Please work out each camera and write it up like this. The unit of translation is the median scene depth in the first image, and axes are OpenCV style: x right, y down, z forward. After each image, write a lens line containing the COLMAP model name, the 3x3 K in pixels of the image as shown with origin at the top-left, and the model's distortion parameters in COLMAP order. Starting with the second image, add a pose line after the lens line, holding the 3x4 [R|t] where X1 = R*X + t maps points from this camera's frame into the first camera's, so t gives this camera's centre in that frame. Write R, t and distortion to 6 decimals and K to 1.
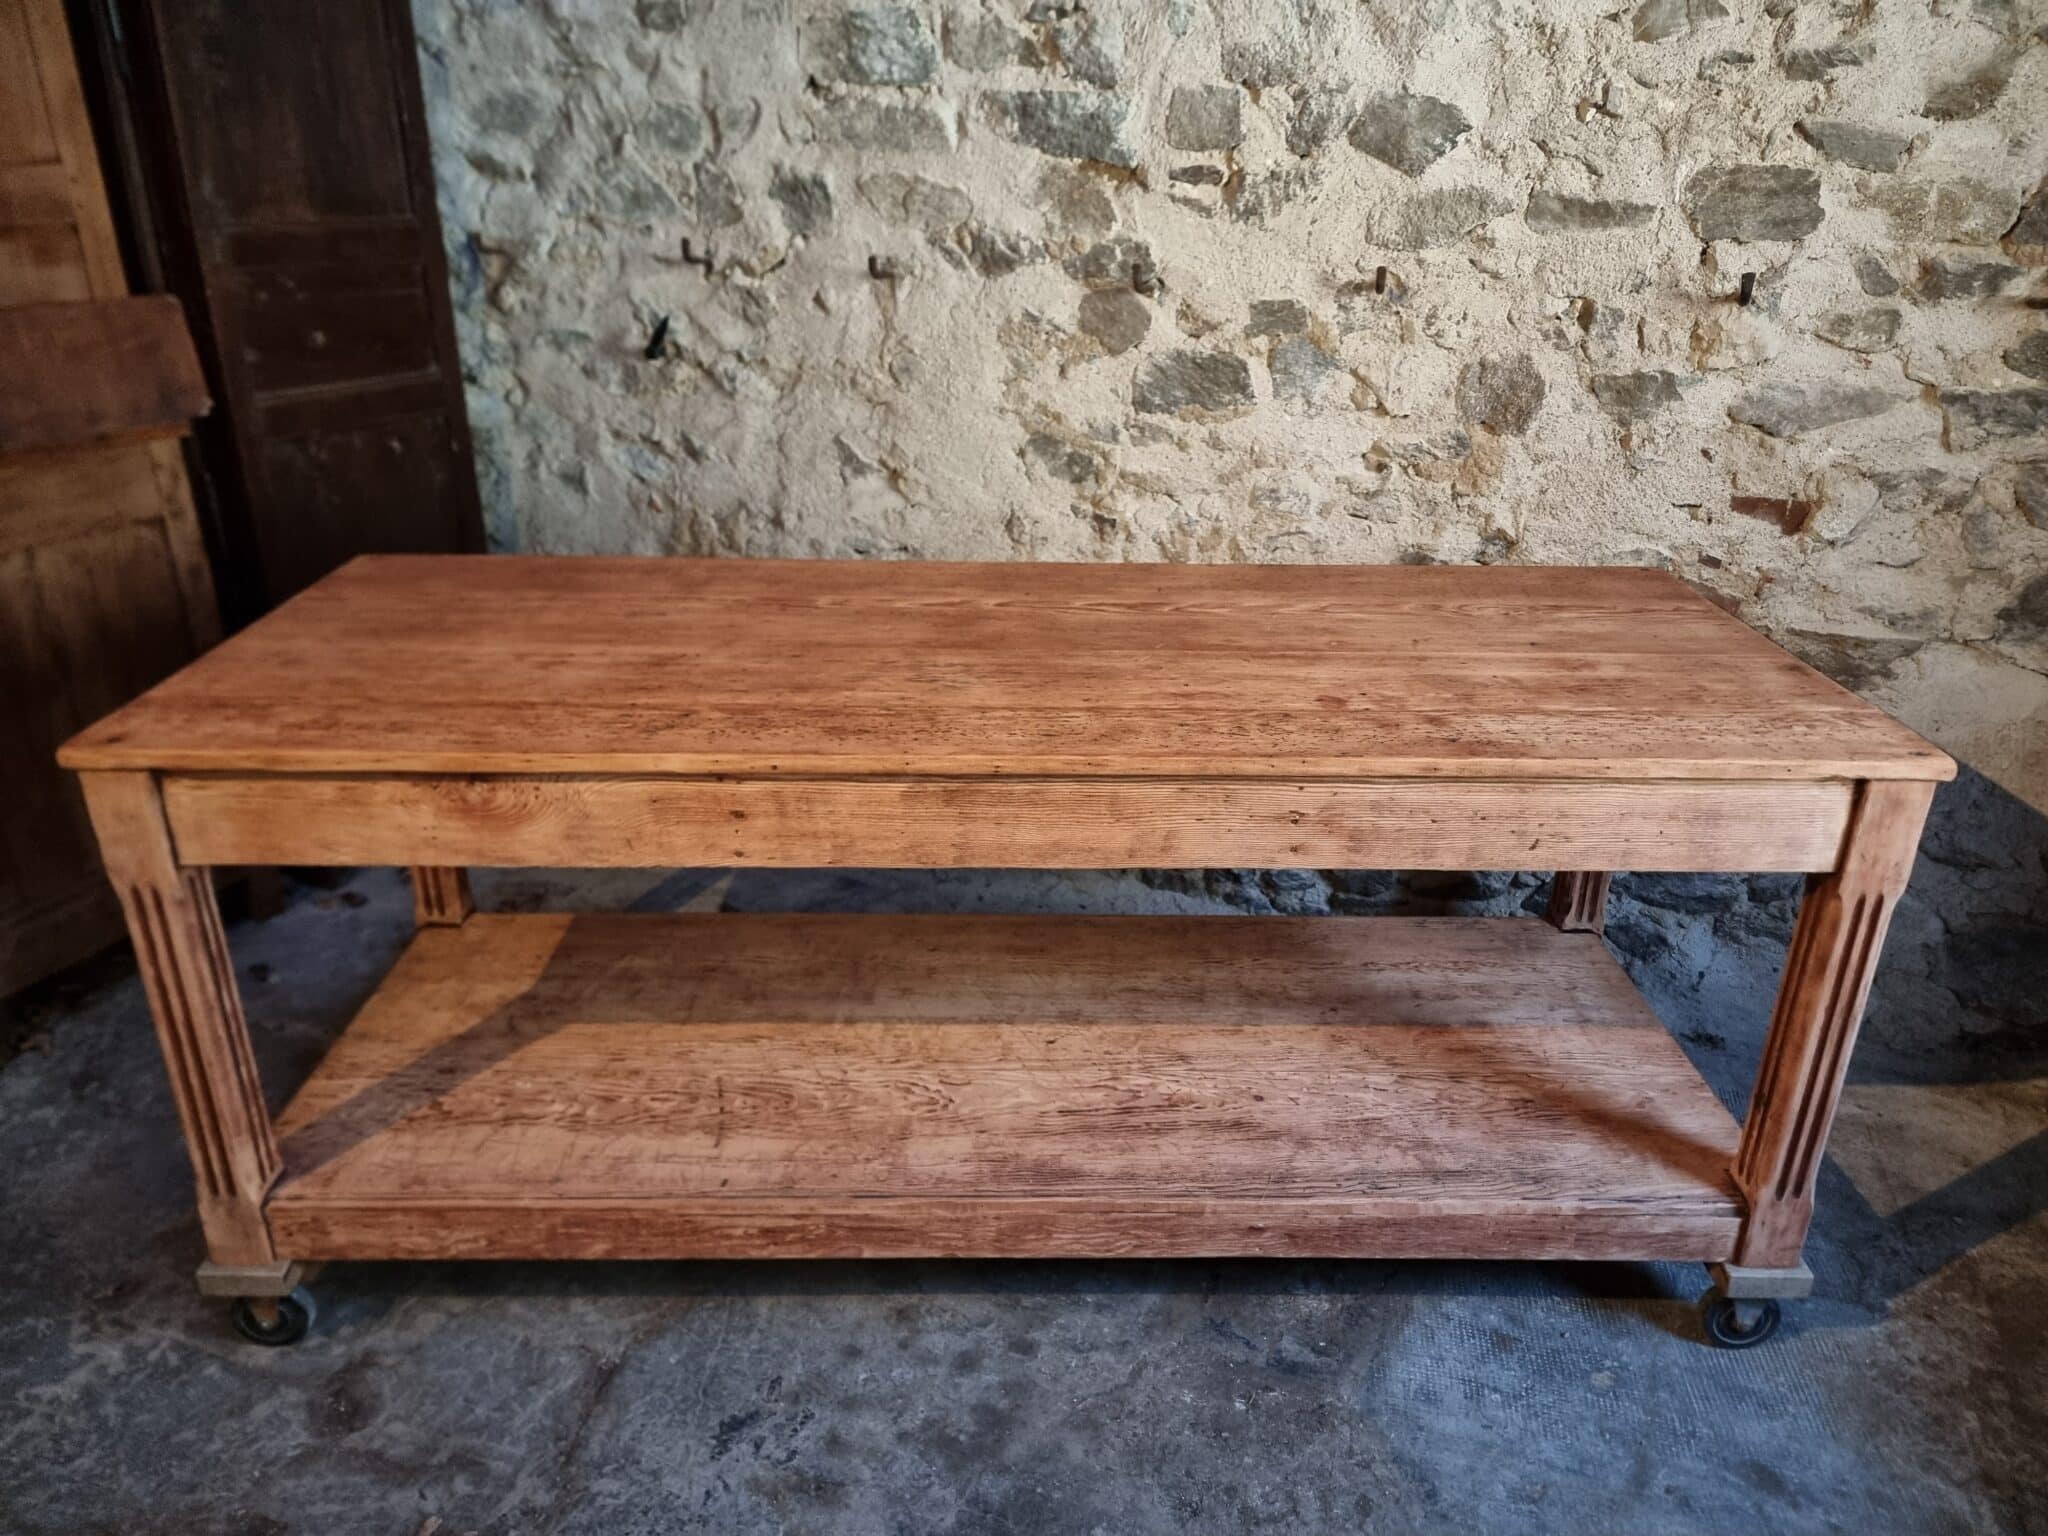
lens RADIAL K [[1440.5, 0, 1032.9], [0, 1440.5, 760.4], [0, 0, 1]] dist [0.070557, -0.055070]
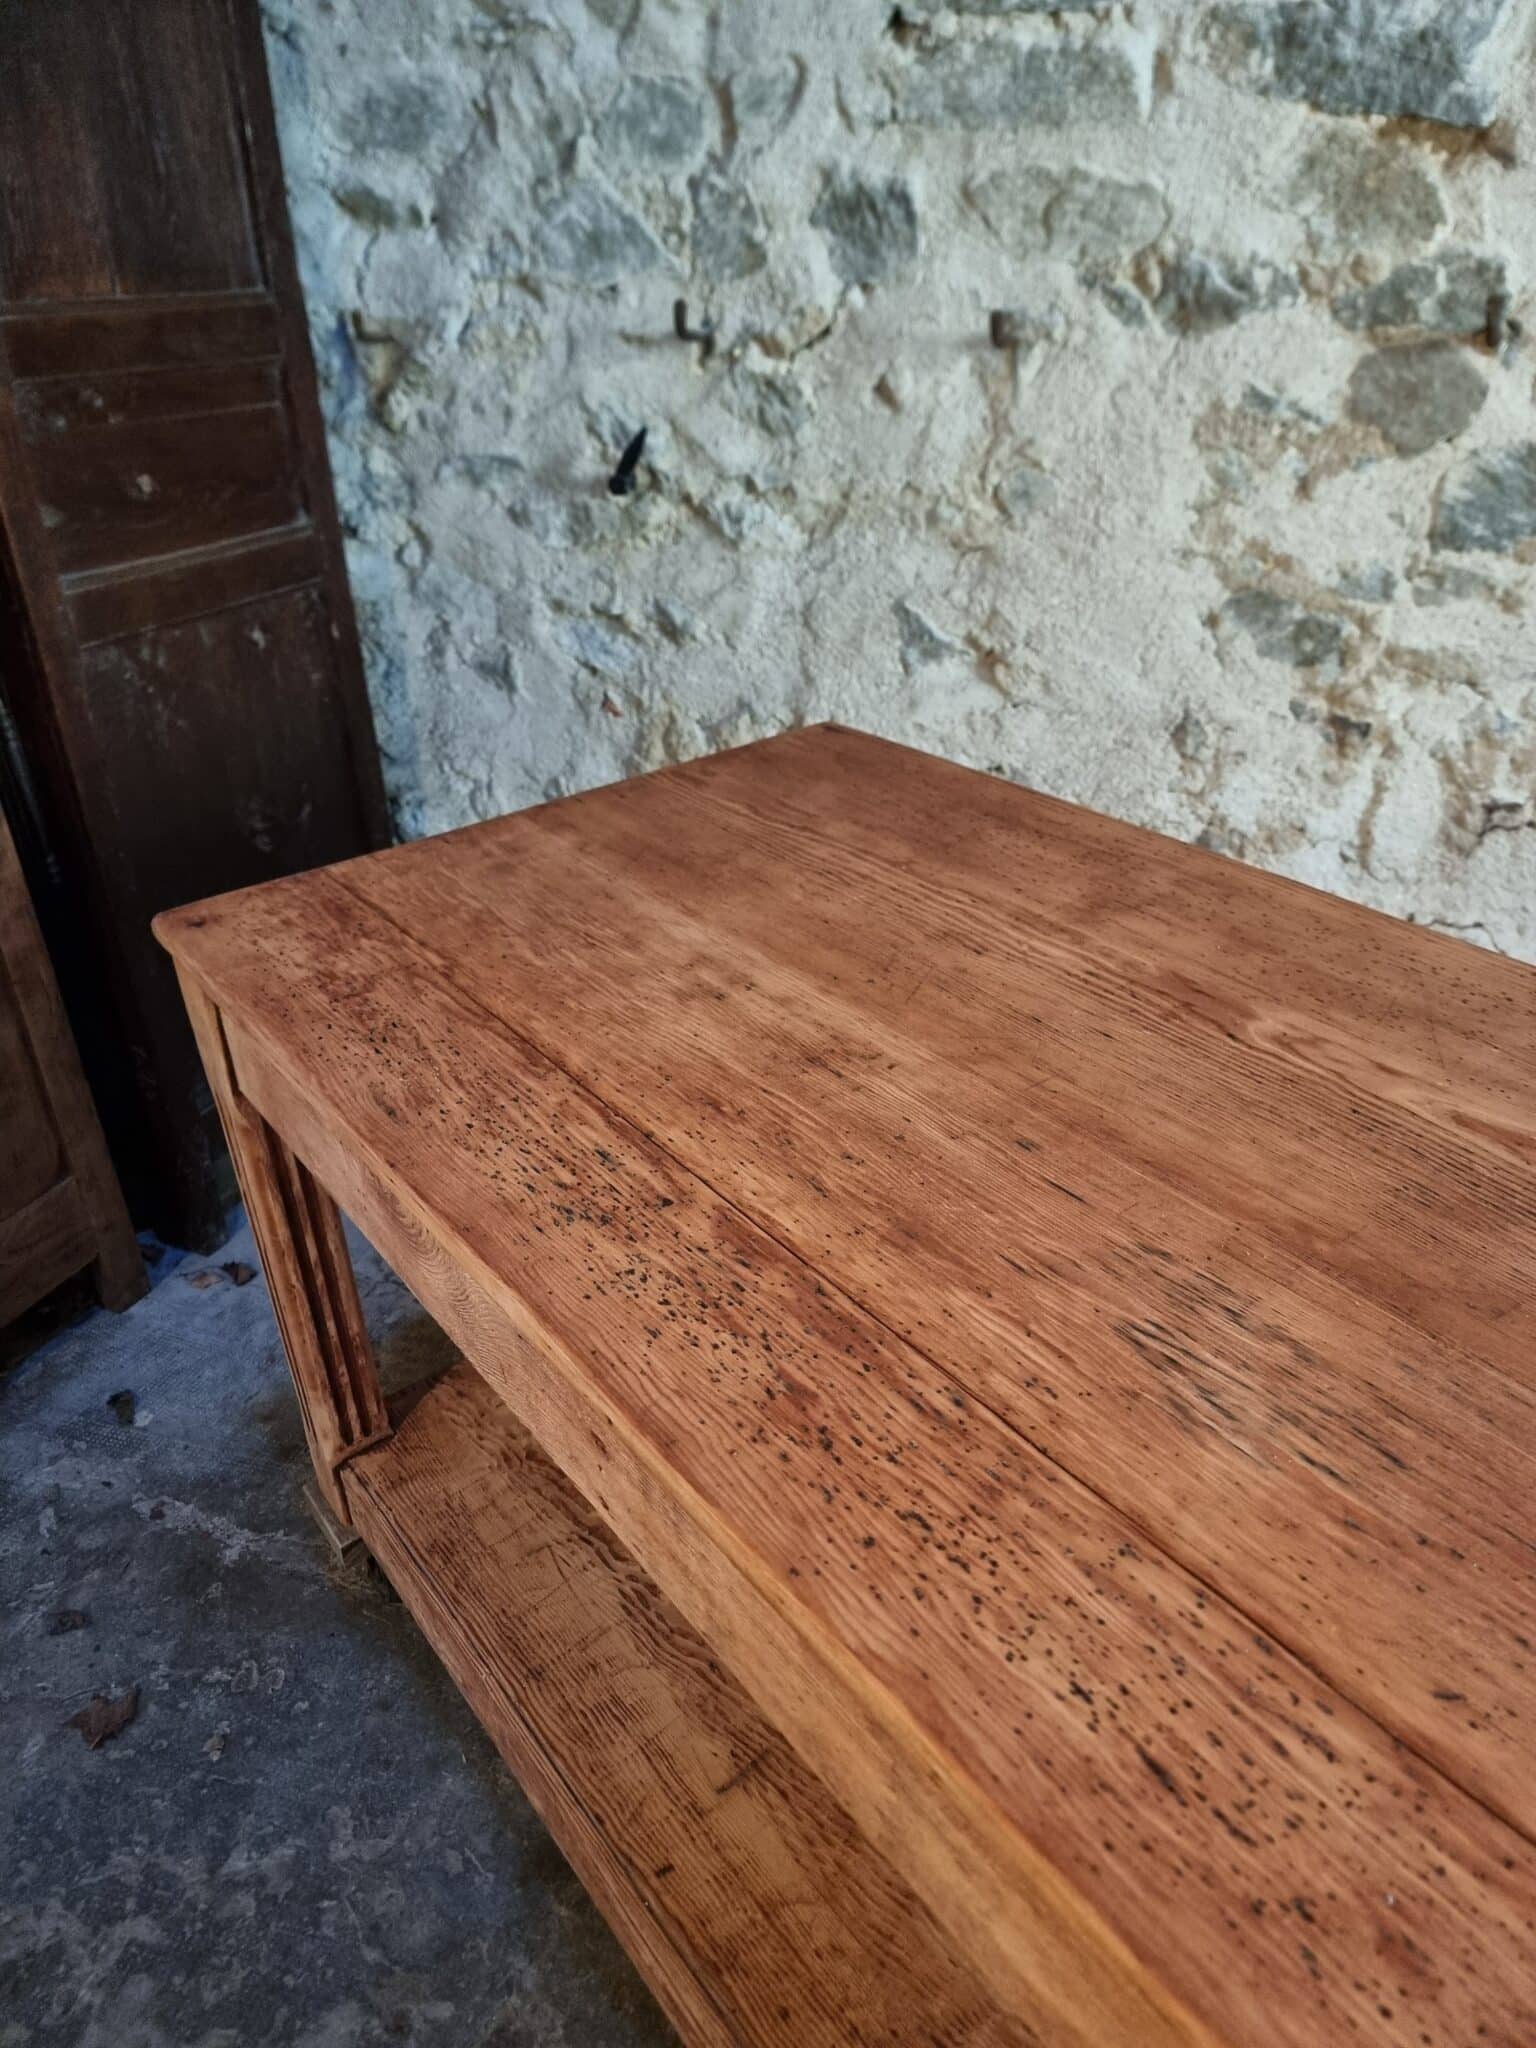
lens RADIAL K [[1440.5, 0, 741.9], [0, 1440.5, 1032.0], [0, 0, 1]] dist [0.068513, -0.072997]
pose [[0.997546, -0.013599, -0.068685, -0.192921], [0.020879, 0.994103, 0.106410, -0.117015], [0.066833, -0.107583, 0.991947, 0.366076]]
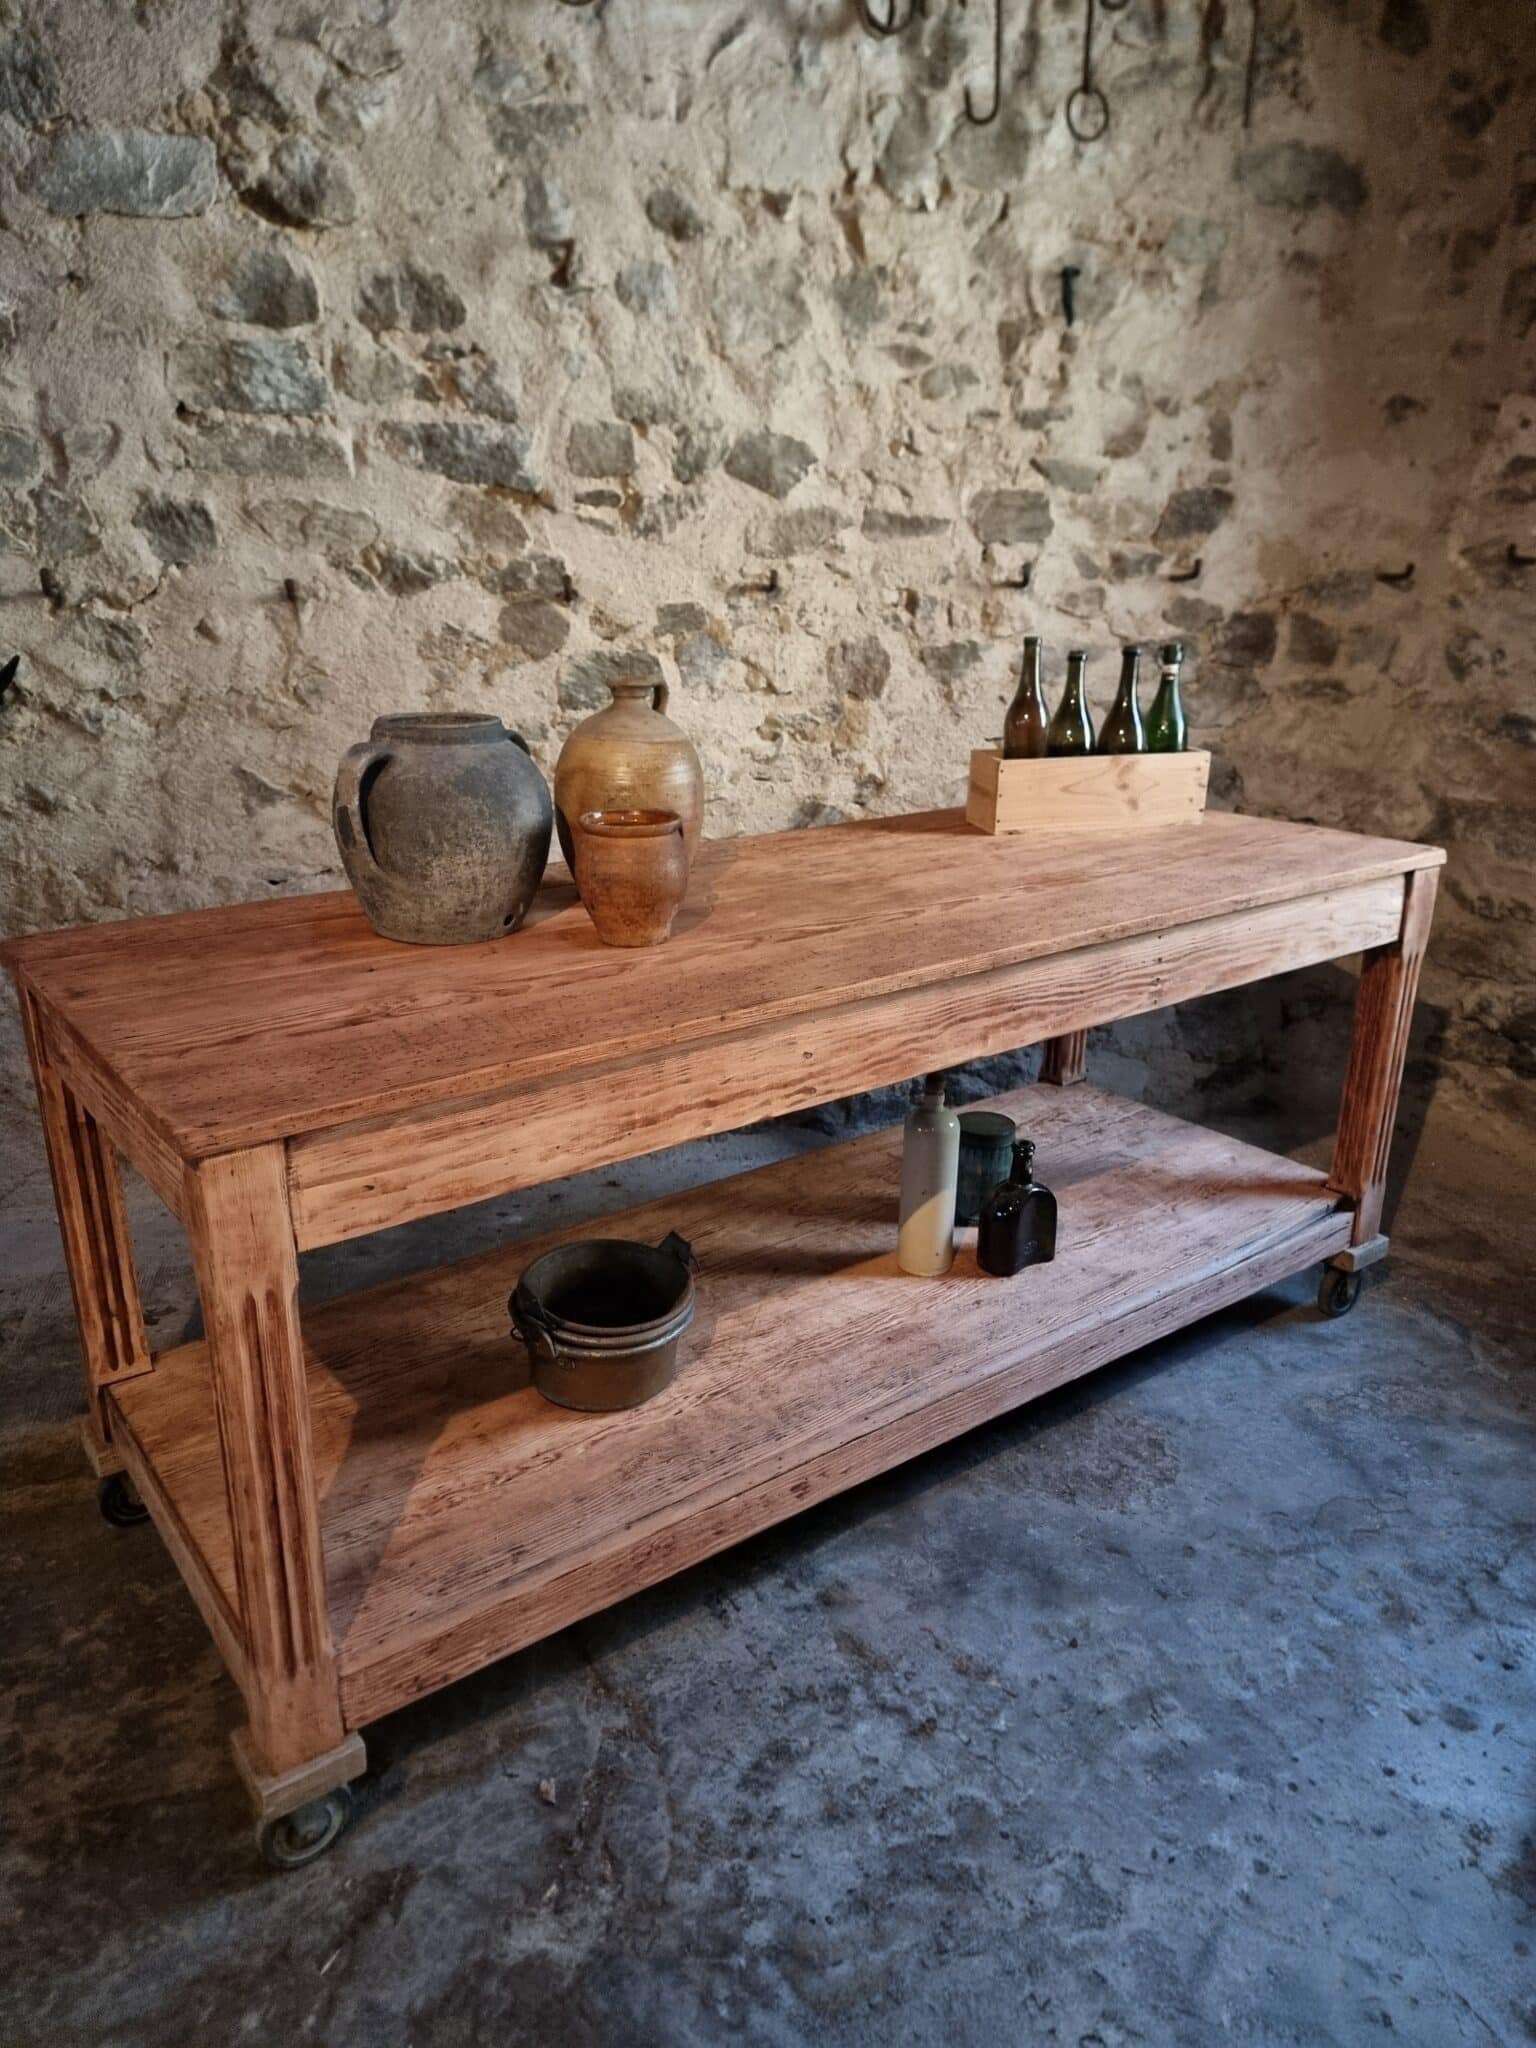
lens RADIAL K [[1426.2, 0, 767.4], [0, 1426.2, 1046.5], [0, 0, 1]] dist [0.061833, -0.061006]
pose [[0.812764, -0.200908, 0.546855, -0.482407], [0.237260, 0.971437, 0.004266, 0.045040], [-0.532092, 0.126279, 0.837216, 0.031591]]
